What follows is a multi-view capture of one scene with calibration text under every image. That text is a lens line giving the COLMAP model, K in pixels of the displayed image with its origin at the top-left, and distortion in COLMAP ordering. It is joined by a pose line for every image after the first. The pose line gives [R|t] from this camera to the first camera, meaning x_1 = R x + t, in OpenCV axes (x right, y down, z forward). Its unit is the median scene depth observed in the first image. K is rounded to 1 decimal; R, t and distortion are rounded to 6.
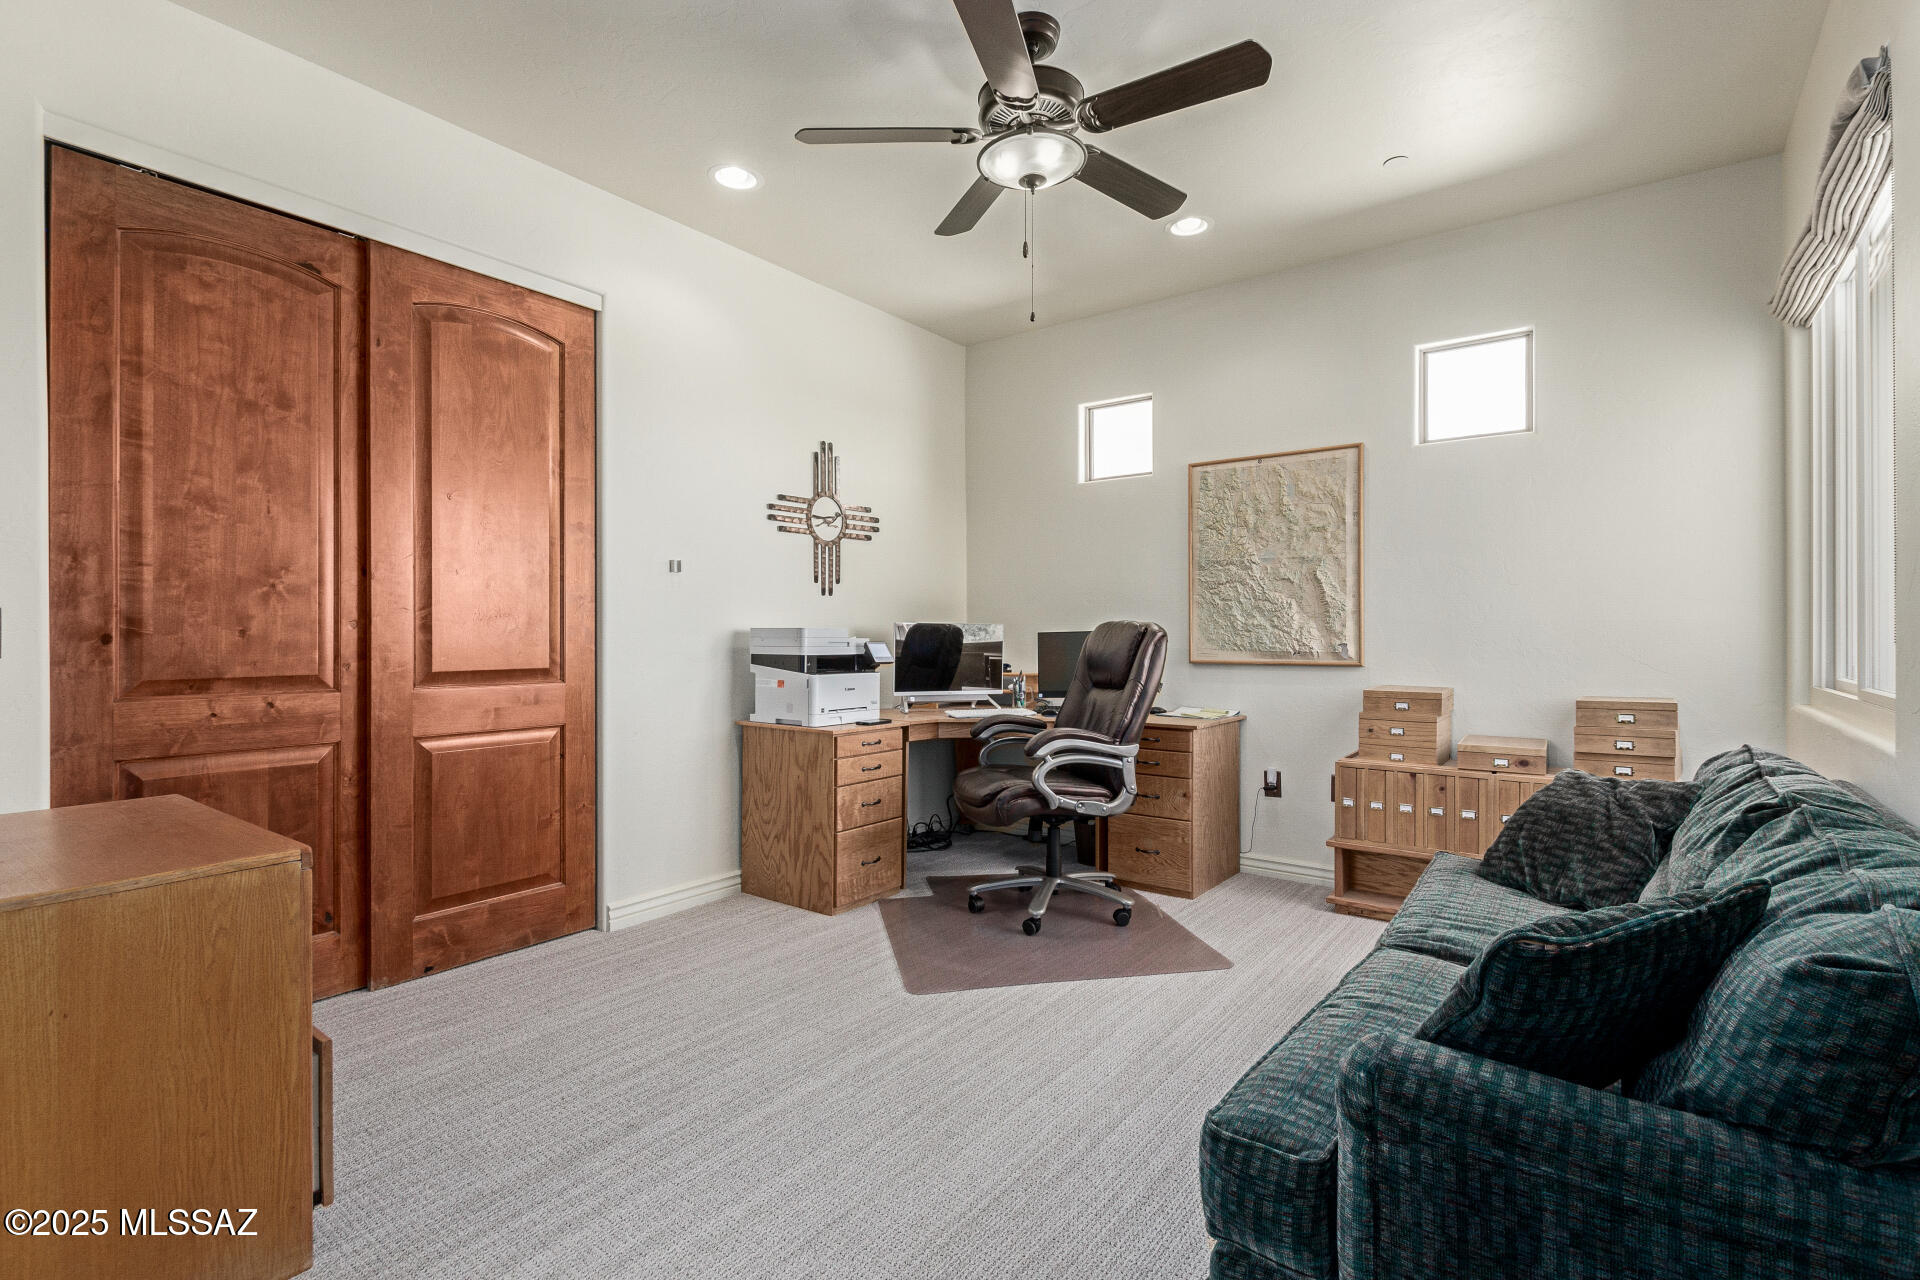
lens RADIAL K [[896.2, 0, 960.0], [0, 896.2, 640.0], [0, 0, 1]] dist [-0.000844, -0.001160]
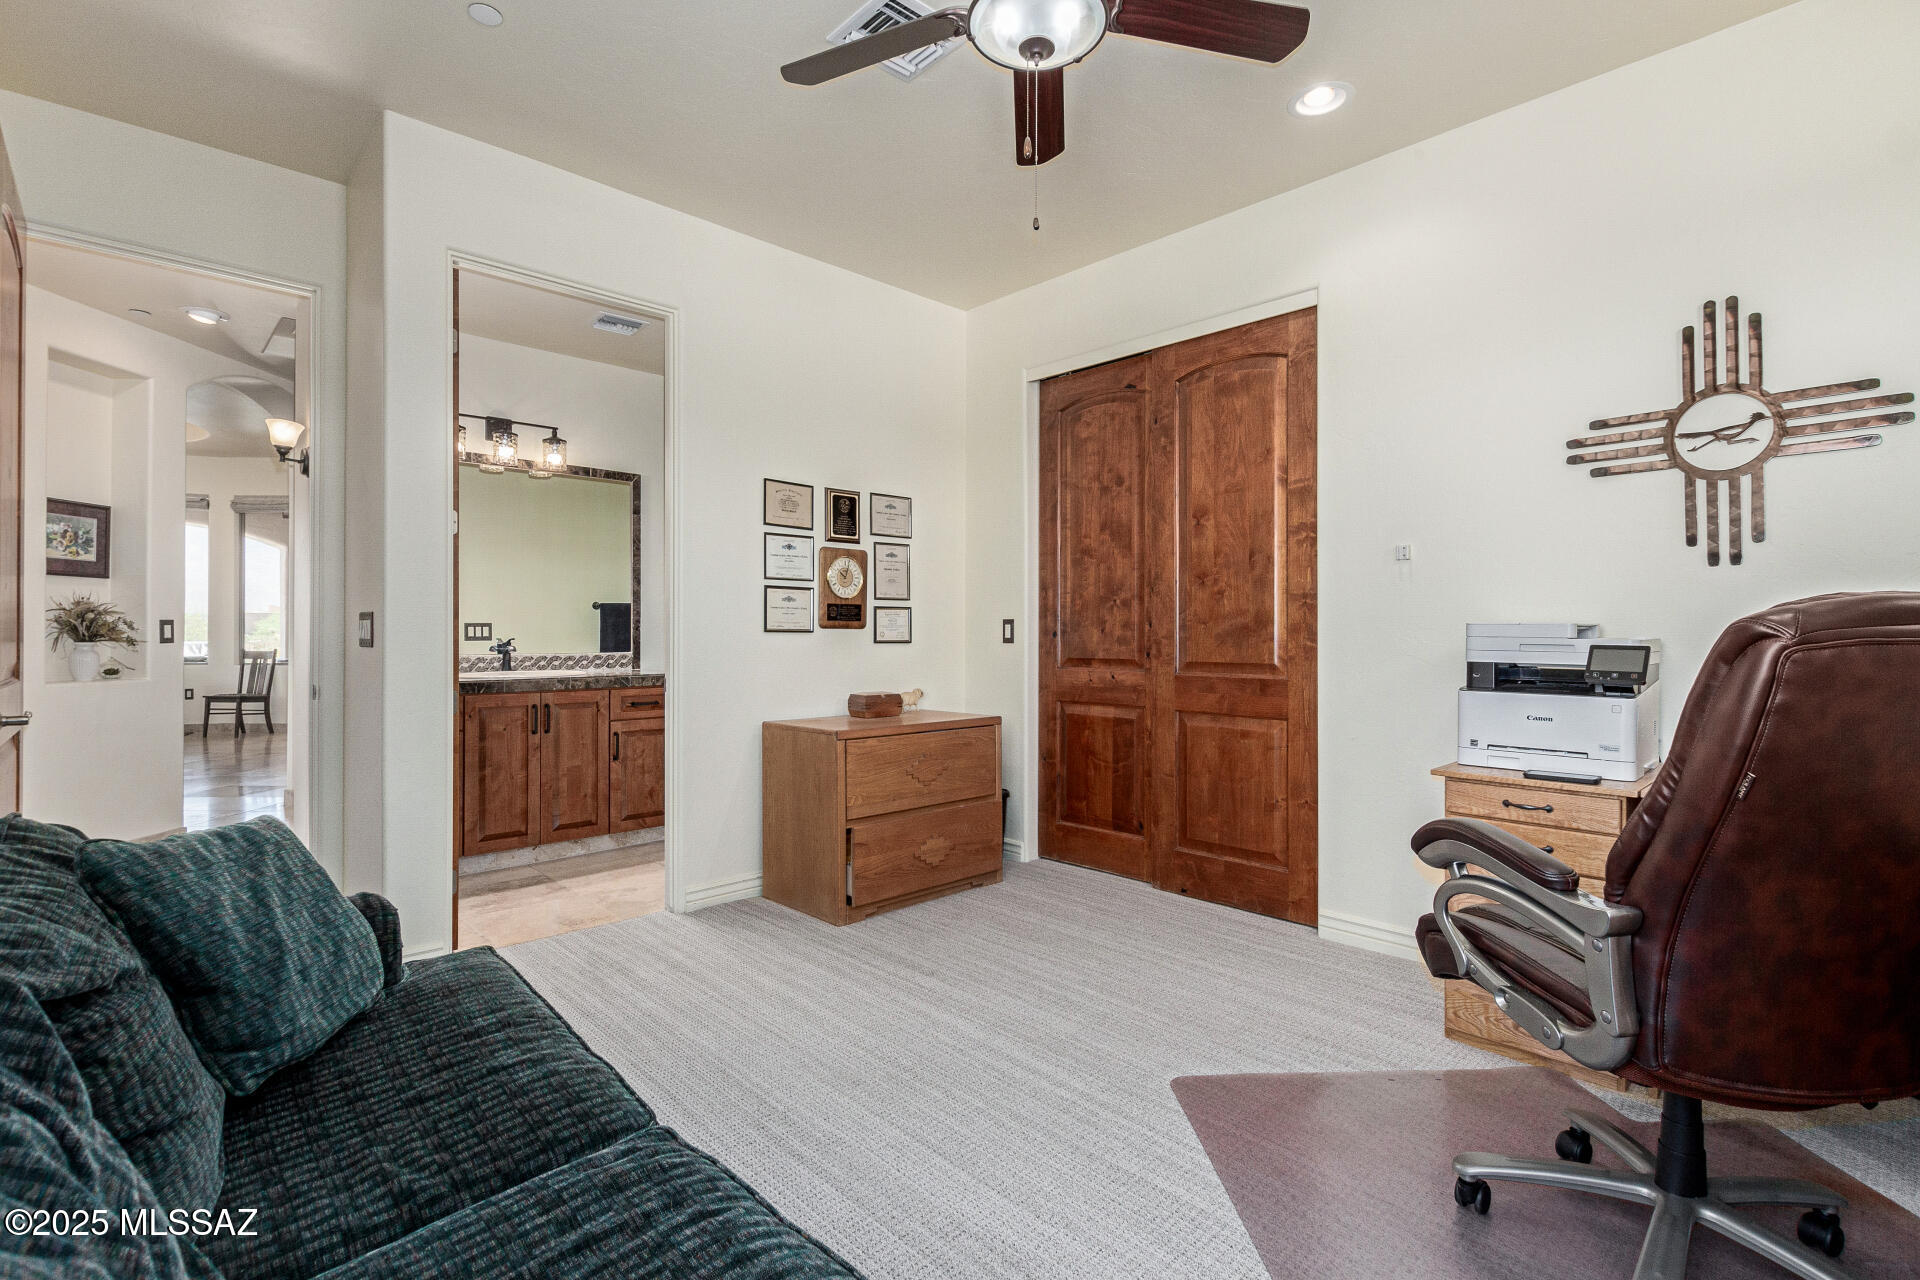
lens RADIAL K [[877.8, 0, 967.4], [0, 877.8, 637.7], [0, 0, 1]] dist [-0.001345, -0.000936]
pose [[-0.158305, 0.004778, -0.987379, 0.663822], [-0.008924, 0.999941, 0.006270, -0.002959], [0.987350, 0.009804, -0.158253, 0.835585]]
